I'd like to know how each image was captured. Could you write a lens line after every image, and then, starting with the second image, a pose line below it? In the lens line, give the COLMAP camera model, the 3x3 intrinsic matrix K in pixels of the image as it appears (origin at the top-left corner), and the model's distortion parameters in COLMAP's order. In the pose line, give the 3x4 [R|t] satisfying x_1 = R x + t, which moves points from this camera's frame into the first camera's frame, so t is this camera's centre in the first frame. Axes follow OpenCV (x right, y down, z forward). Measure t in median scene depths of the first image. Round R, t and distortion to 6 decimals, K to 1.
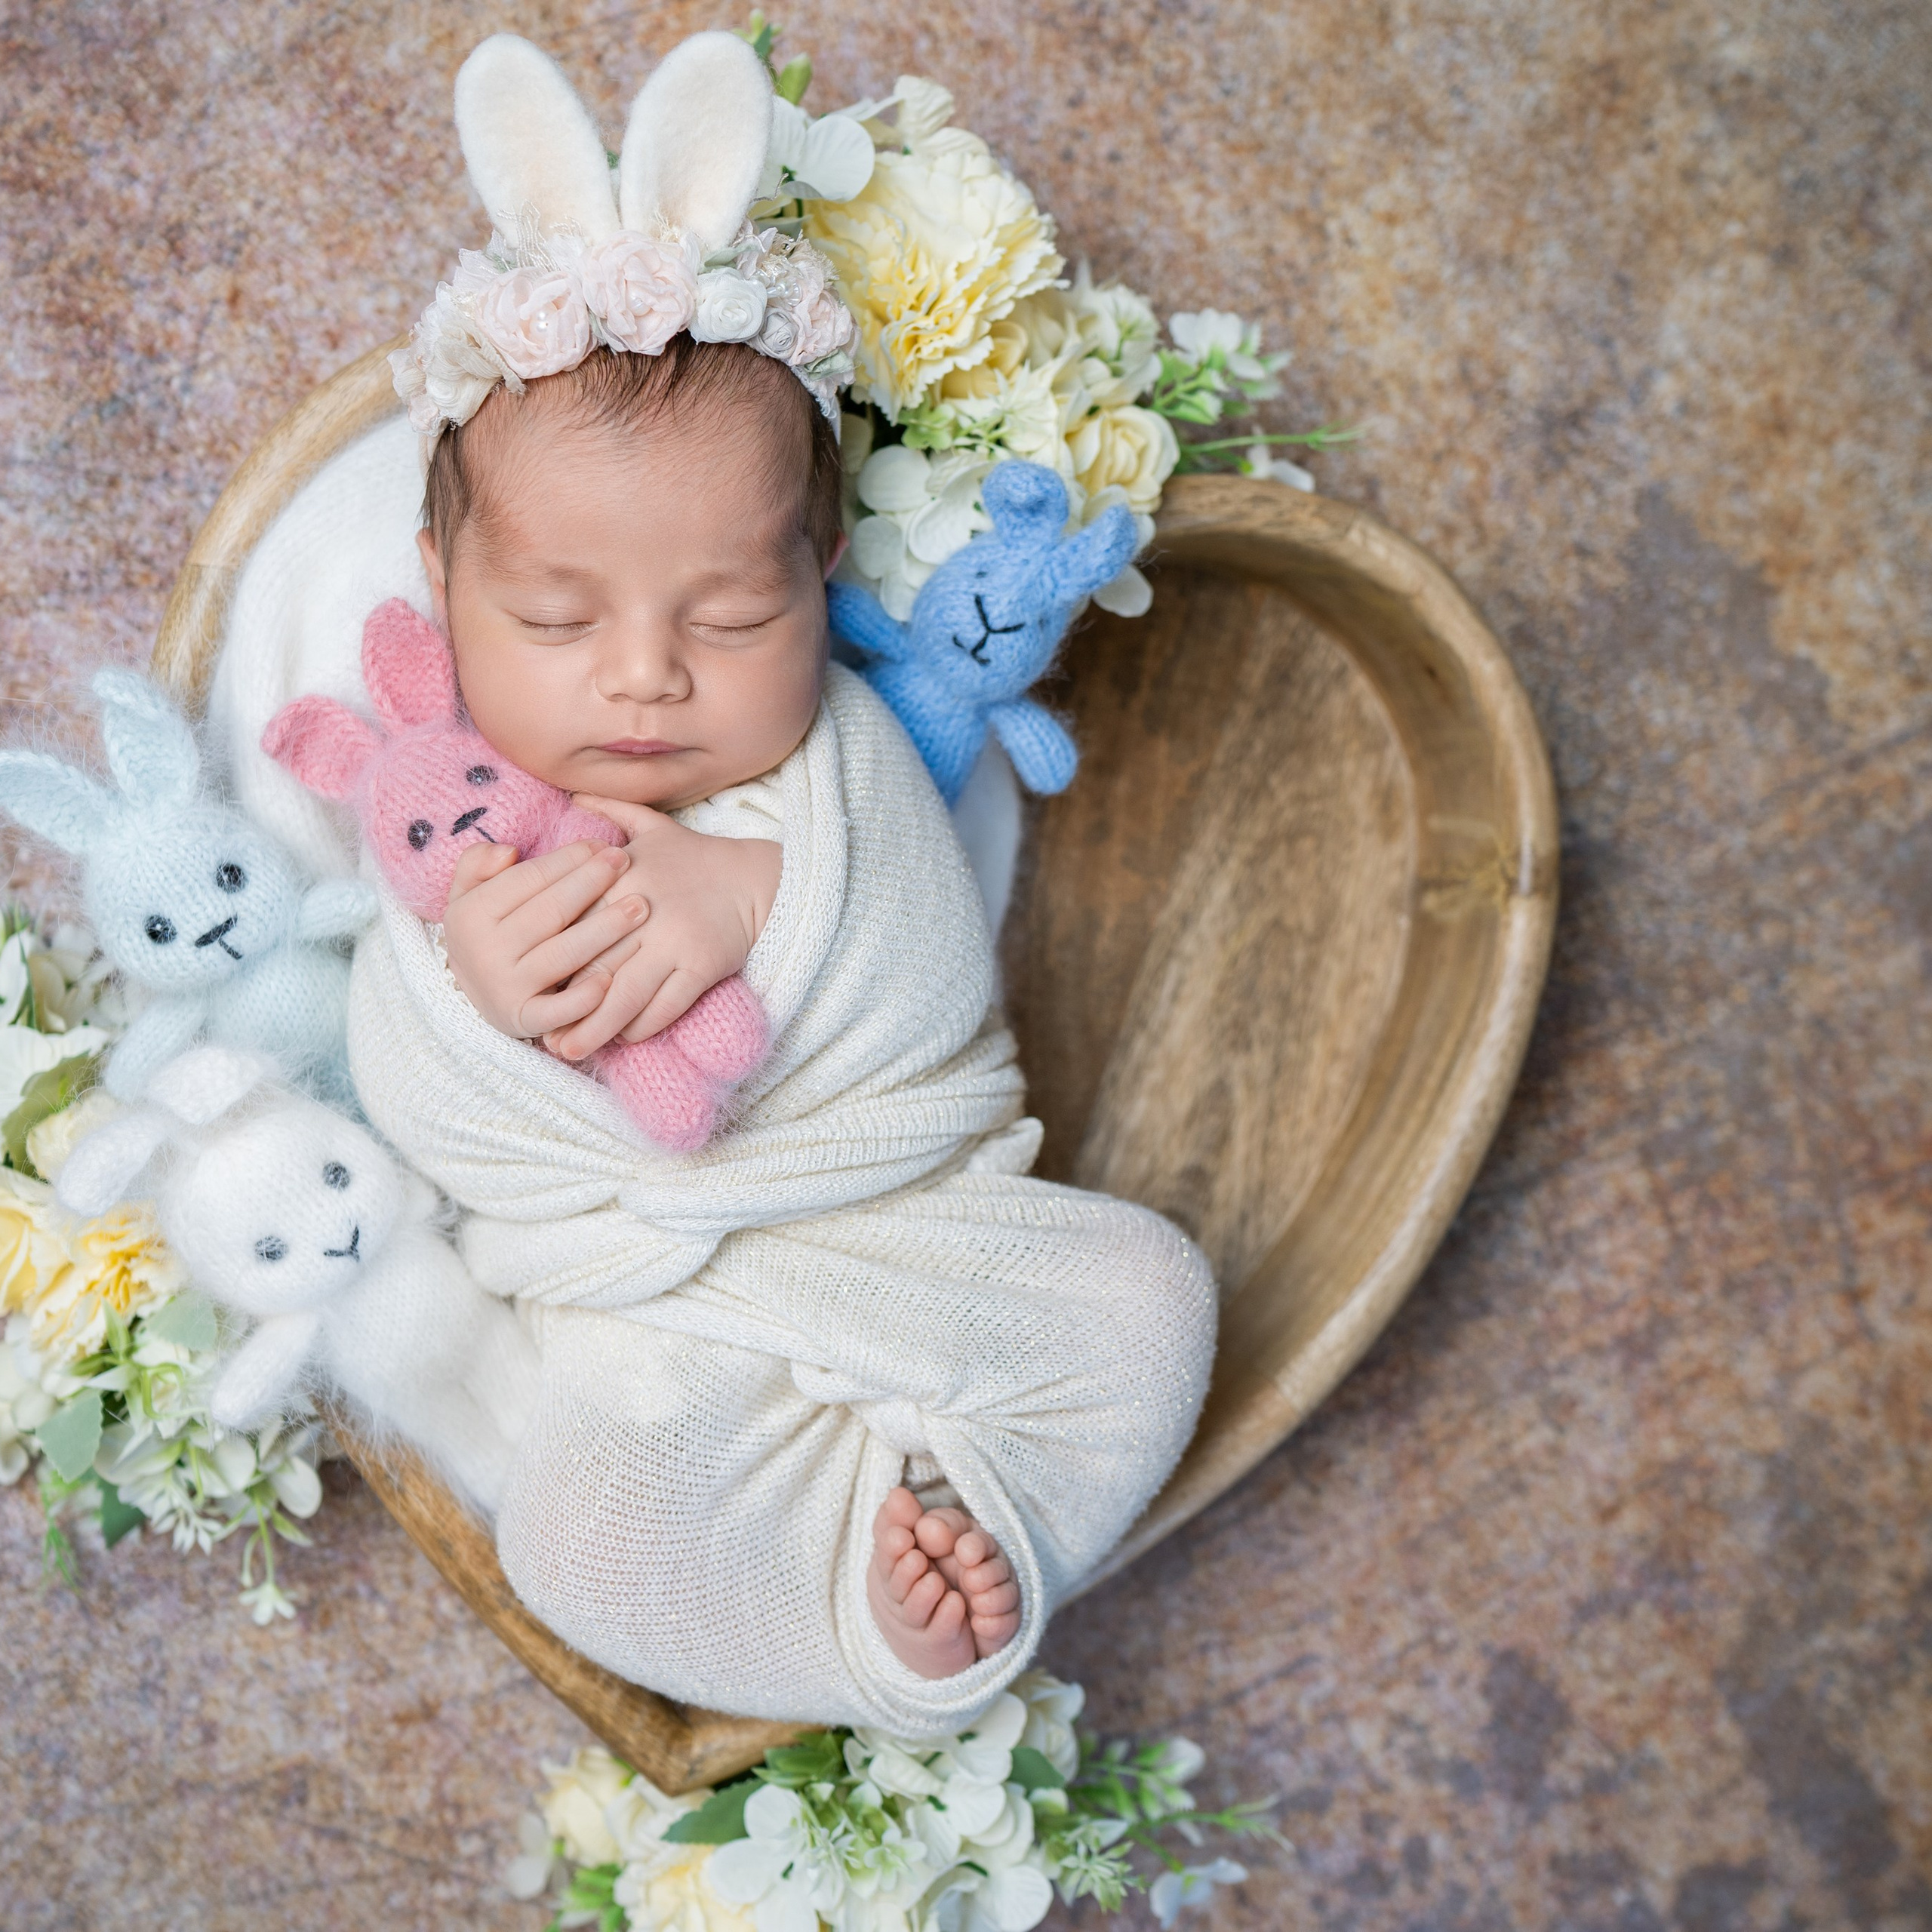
lens RADIAL K [[2922.0, 0, 966.0], [0, 2922.0, 966.0], [0, 0, 1]] dist [-0.196583, 0.805911]
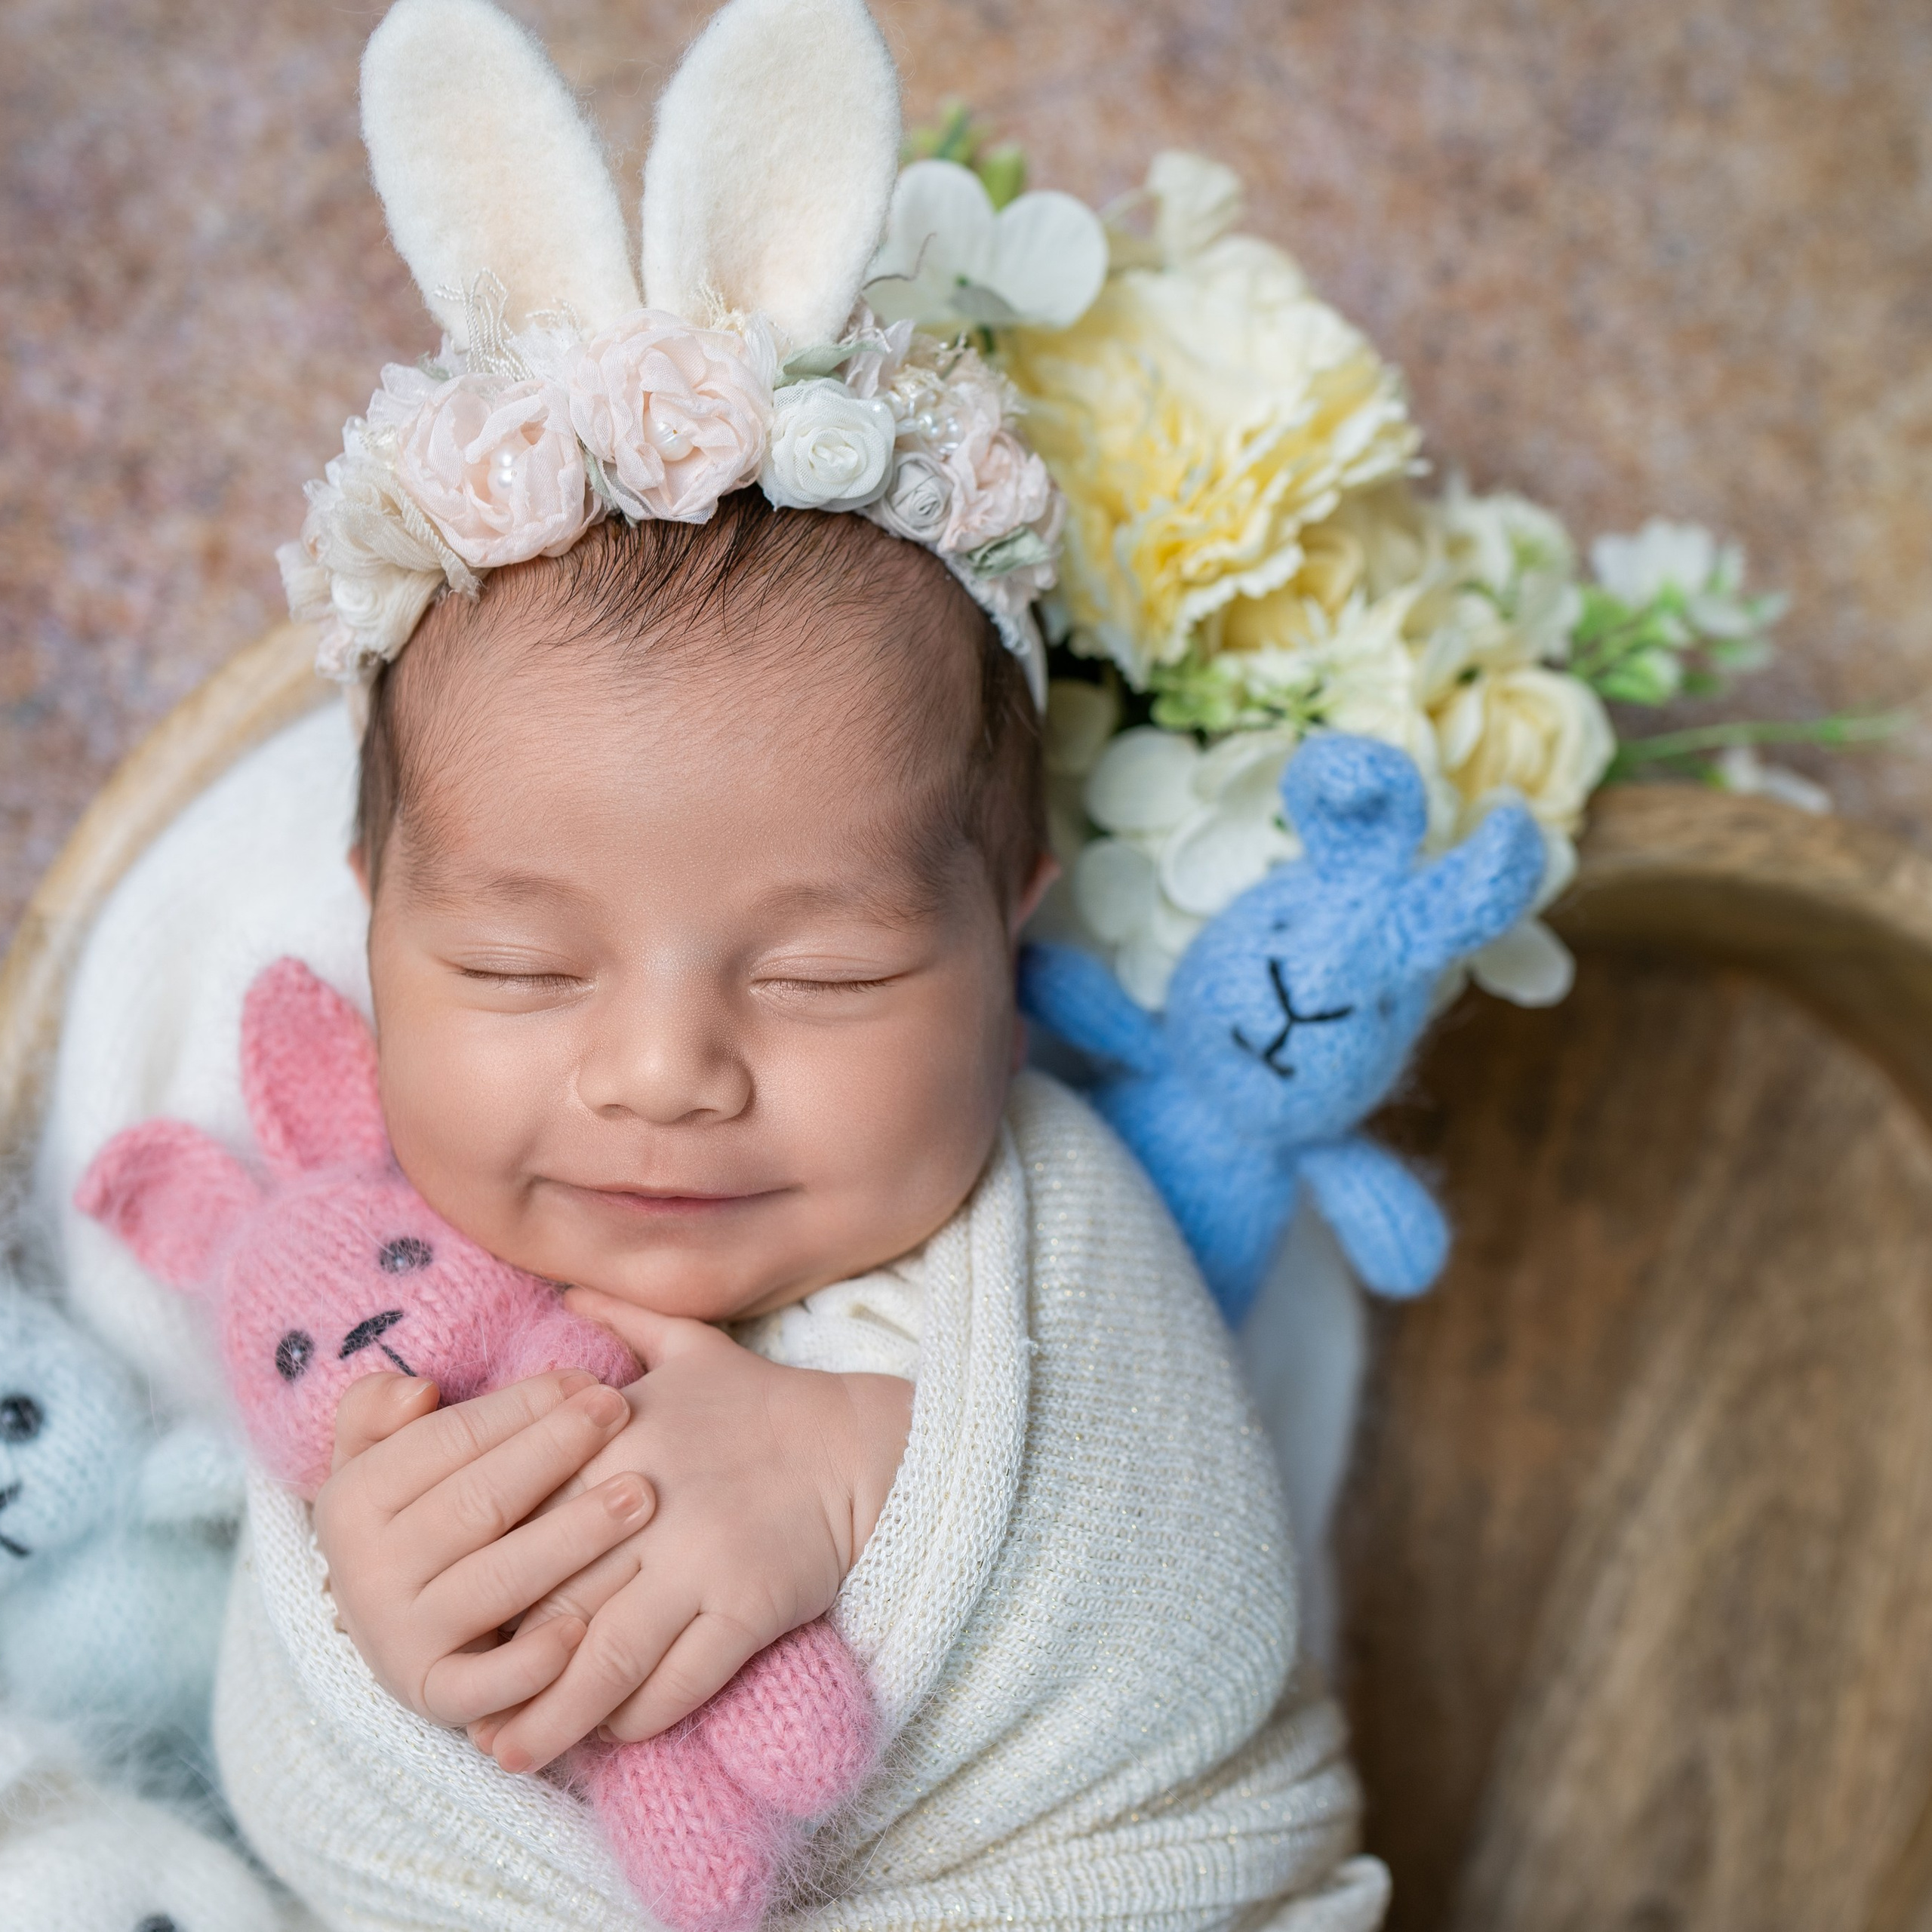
lens RADIAL K [[2814.7, 0, 1070.7], [0, 2814.7, 965.3], [0, 0, 1]] dist [0.040045, -0.536981]
pose [[0.994118, -0.002940, -0.108264, 0.025012], [-0.015984, 0.984702, -0.173512, -0.025821], [0.107118, 0.174221, 0.978863, 0.433869]]
